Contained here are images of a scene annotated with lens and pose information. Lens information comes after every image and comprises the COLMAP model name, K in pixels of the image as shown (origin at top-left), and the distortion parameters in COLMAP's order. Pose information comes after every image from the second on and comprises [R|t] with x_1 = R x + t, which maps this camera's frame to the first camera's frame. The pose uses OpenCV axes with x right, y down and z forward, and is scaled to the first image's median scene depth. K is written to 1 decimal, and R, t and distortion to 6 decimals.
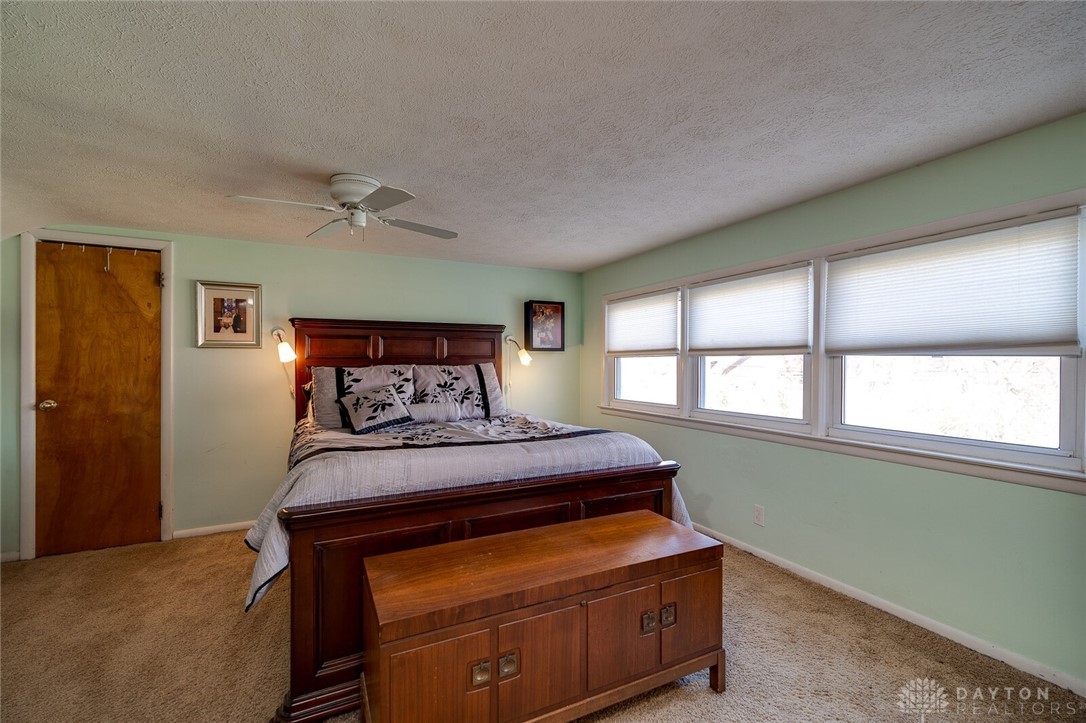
lens RADIAL K [[473.0, 0, 542.8], [0, 473.0, 364.0], [0, 0, 1]] dist [0.002382, 0.000551]
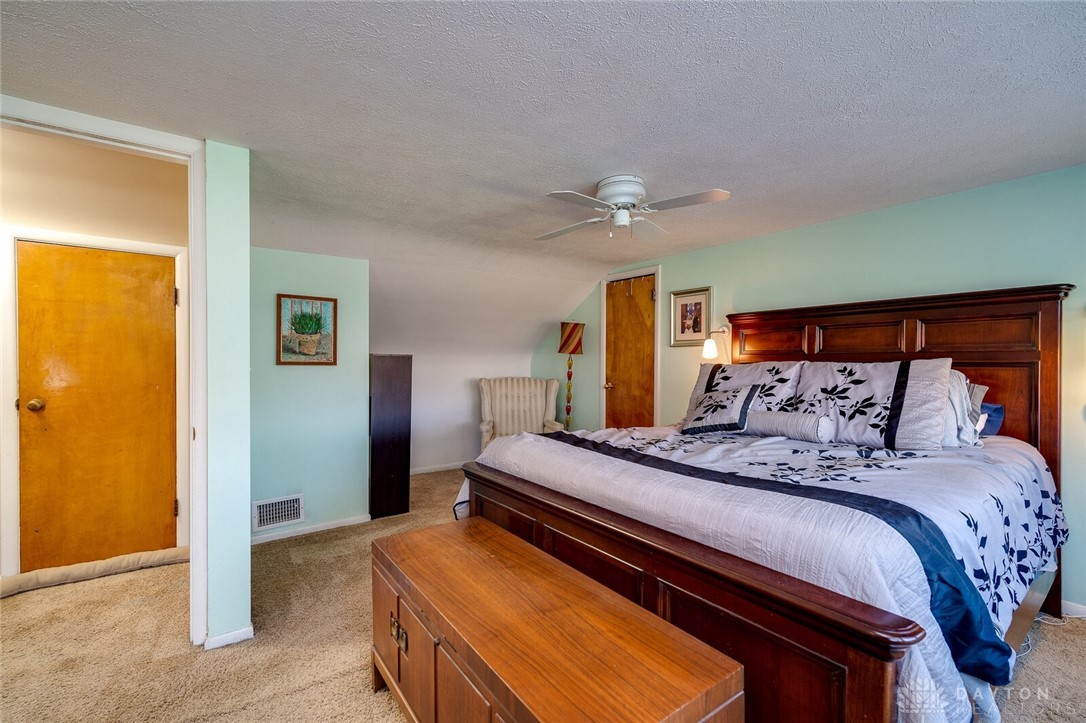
lens RADIAL K [[473.0, 0, 541.8], [0, 473.0, 361.3], [0, 0, 1]] dist [0.002382, 0.000551]
pose [[0.161479, 0.002519, -0.986873, 0.420484], [-0.003099, 0.999993, 0.002045, 0.001317], [0.986871, 0.002728, 0.161486, 0.465905]]
